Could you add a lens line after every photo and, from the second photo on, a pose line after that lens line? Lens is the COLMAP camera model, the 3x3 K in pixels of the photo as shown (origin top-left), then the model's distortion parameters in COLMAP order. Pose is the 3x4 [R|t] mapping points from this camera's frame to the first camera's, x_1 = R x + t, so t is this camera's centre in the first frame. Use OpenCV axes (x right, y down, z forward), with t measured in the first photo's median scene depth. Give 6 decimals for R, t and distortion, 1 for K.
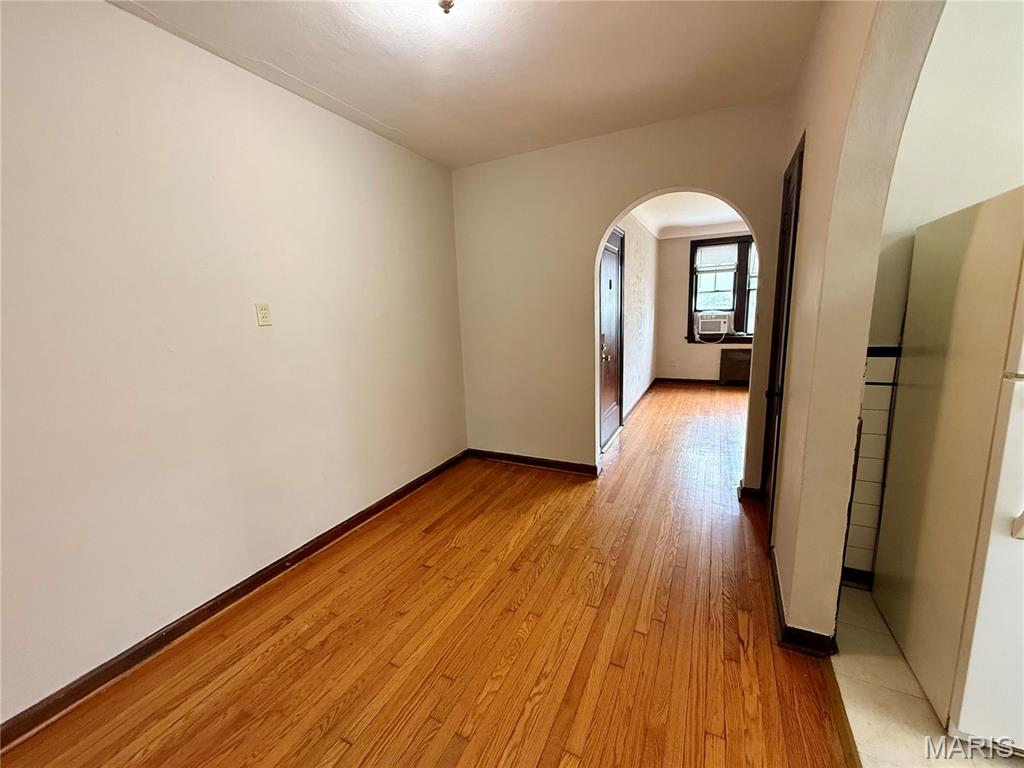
lens RADIAL K [[409.1, 0, 510.8], [0, 409.1, 383.3], [0, 0, 1]] dist [0.001137, -0.000952]
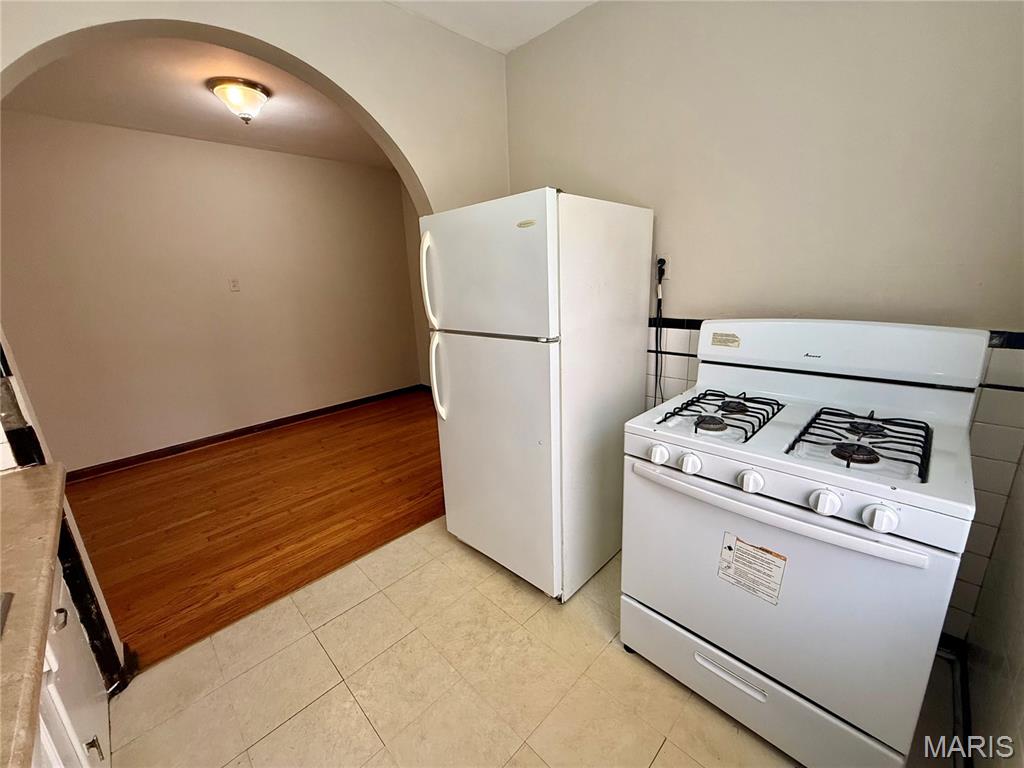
lens RADIAL K [[409.1, 0, 508.7], [0, 409.1, 384.8], [0, 0, 1]] dist [0.001137, -0.000952]
pose [[0.948072, 0.081881, -0.307337, 1.064973], [-0.052555, 0.993341, 0.102525, 0.015540], [0.313685, -0.081049, 0.946062, -0.316479]]
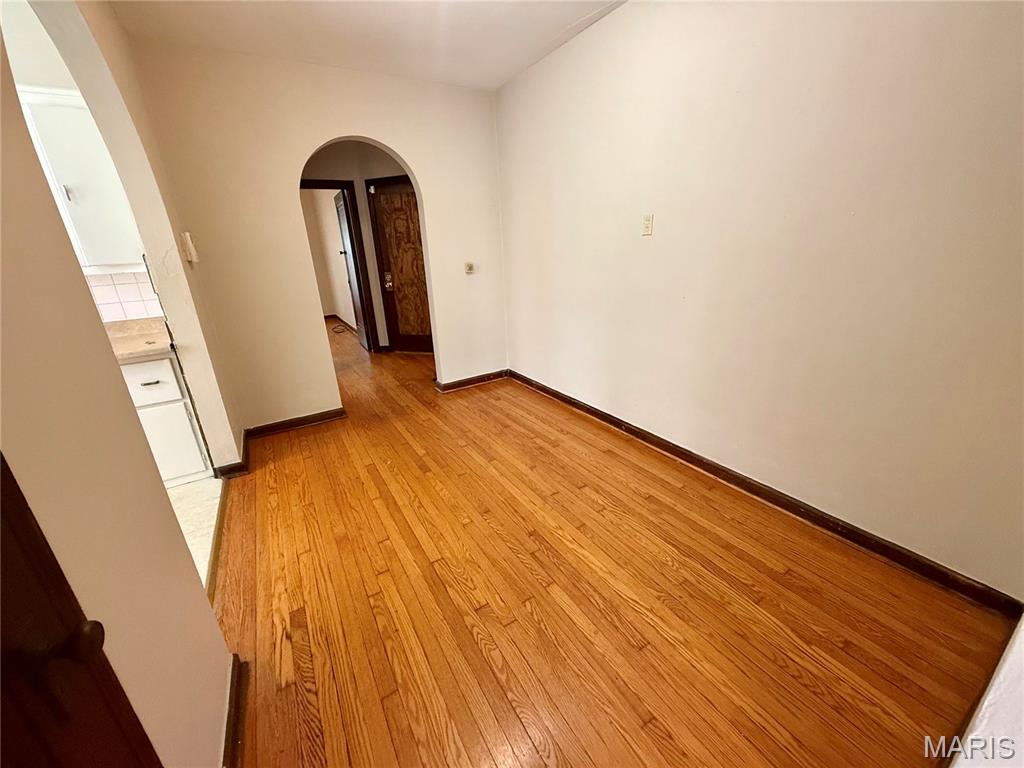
lens RADIAL K [[409.1, 0, 504.7], [0, 409.1, 383.5], [0, 0, 1]] dist [0.001137, -0.000952]
pose [[-0.544664, 0.336710, -0.768093, 0.649342], [-0.083494, 0.889543, 0.449157, -0.248859], [0.834488, 0.308771, -0.456388, 1.313305]]
